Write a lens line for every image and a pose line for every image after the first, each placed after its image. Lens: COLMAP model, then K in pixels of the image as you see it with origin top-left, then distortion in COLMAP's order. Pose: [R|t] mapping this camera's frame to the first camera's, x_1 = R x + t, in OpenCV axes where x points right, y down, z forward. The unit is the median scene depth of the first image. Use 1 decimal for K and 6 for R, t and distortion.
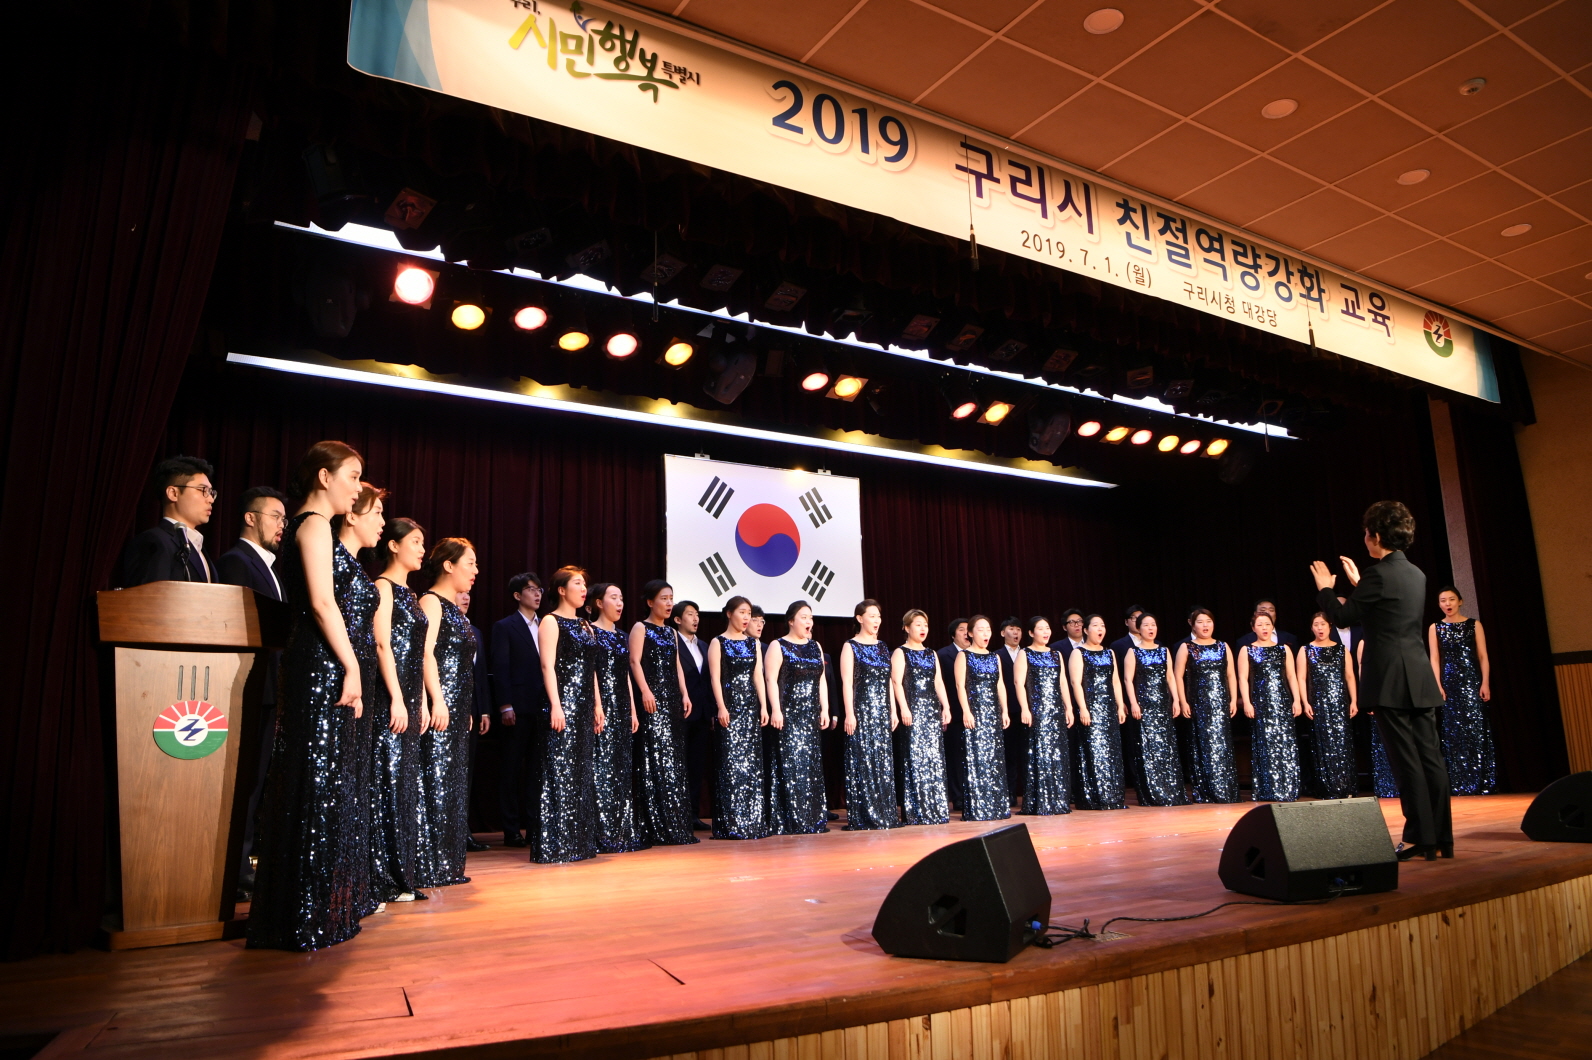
lens RADIAL K [[1087.7, 0, 807.1], [0, 1087.7, 543.4], [0, 0, 1]] dist [-0.073988, 0.012549]
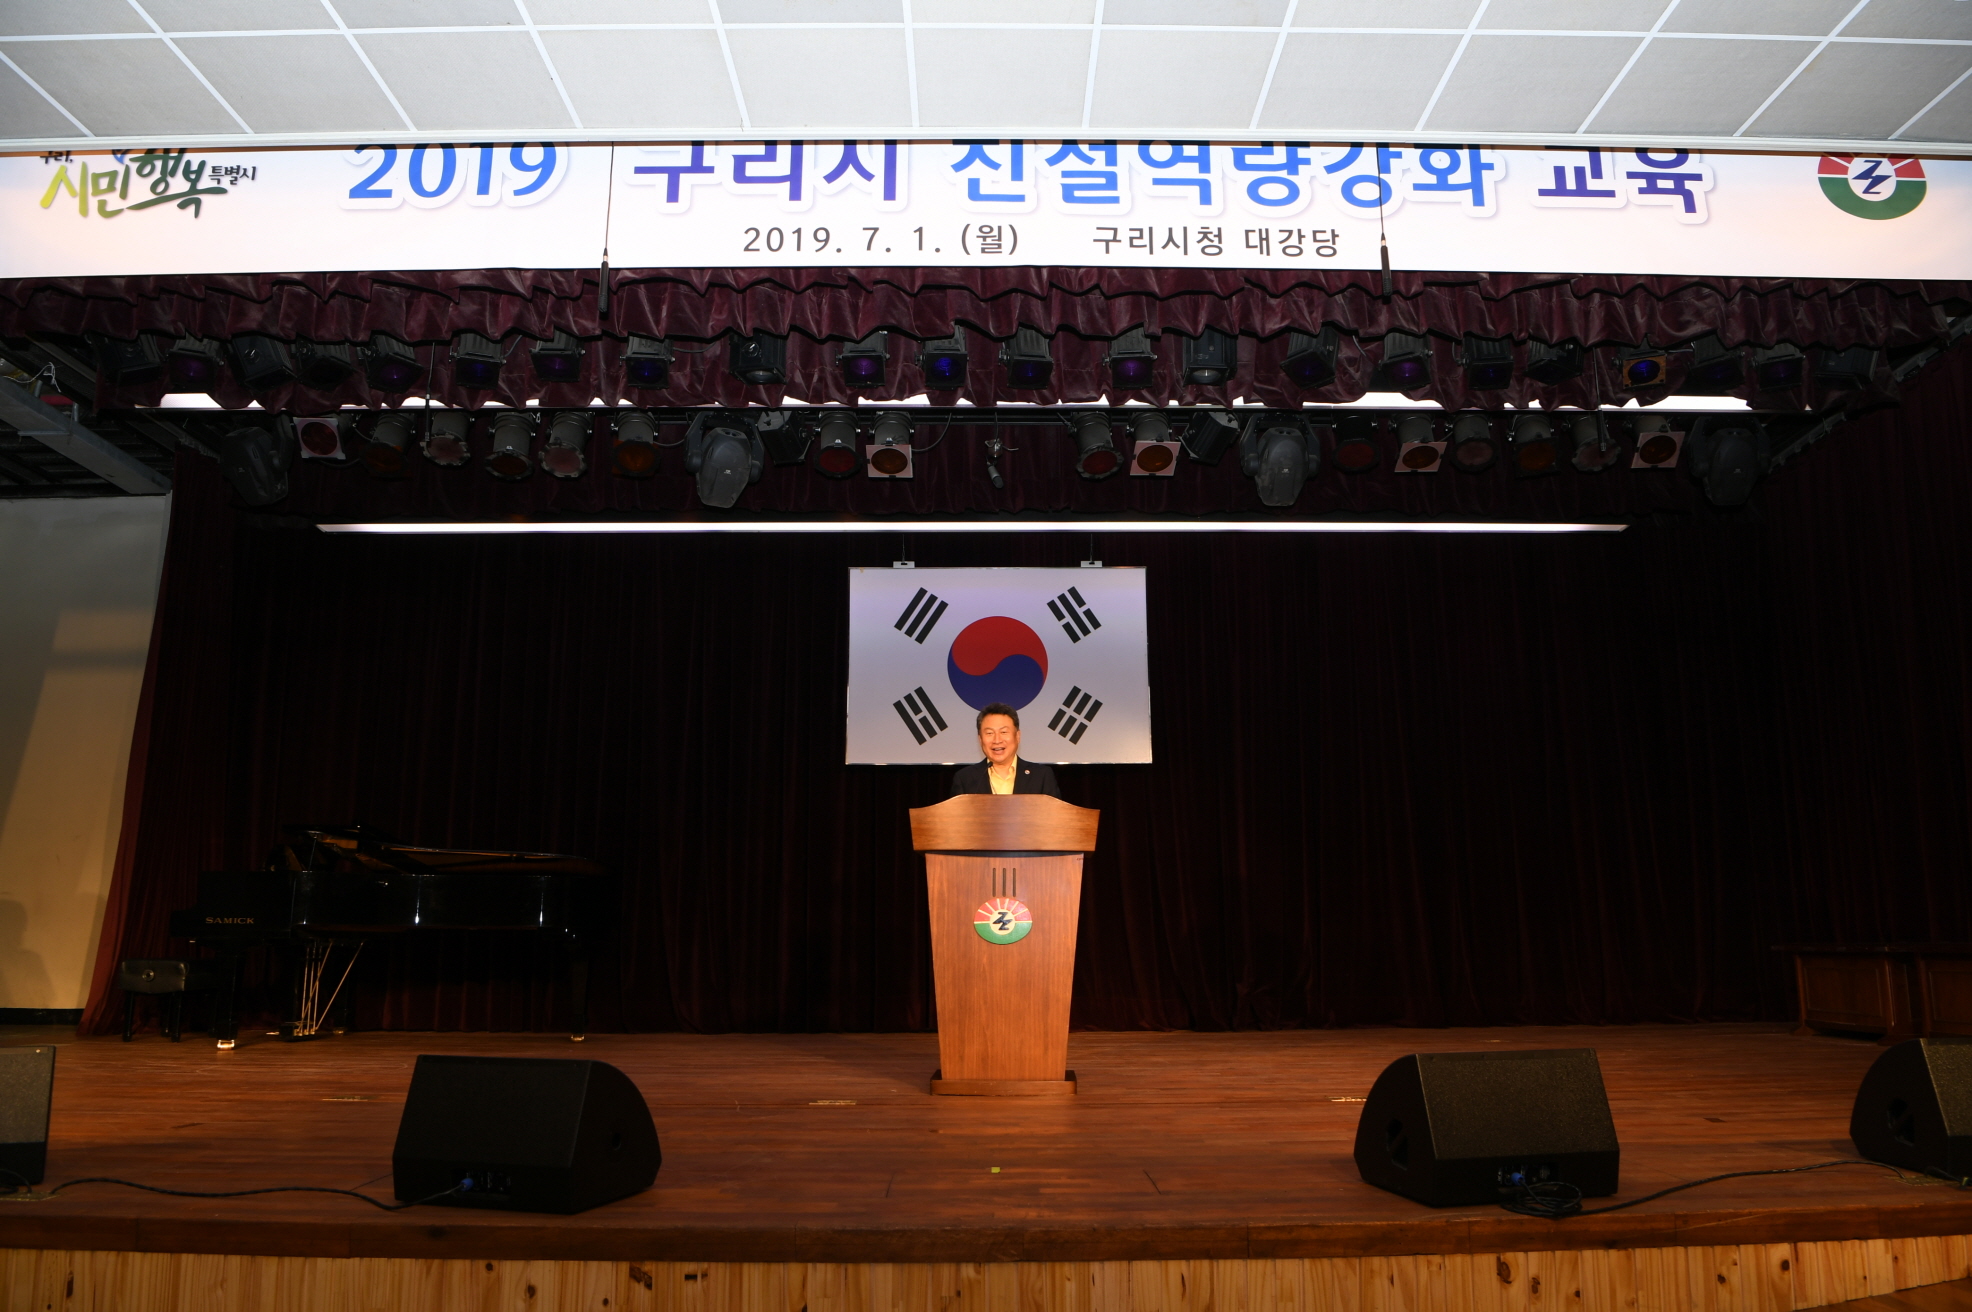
lens RADIAL K [[1421.1, 0, 1002.4], [0, 1421.1, 663.2], [0, 0, 1]] dist [-0.063100, 0.013886]
pose [[0.850140, -0.076486, -0.520973, 0.652175], [0.076741, 0.996827, -0.021120, 0.022798], [0.520935, -0.022025, 0.853312, 0.232510]]
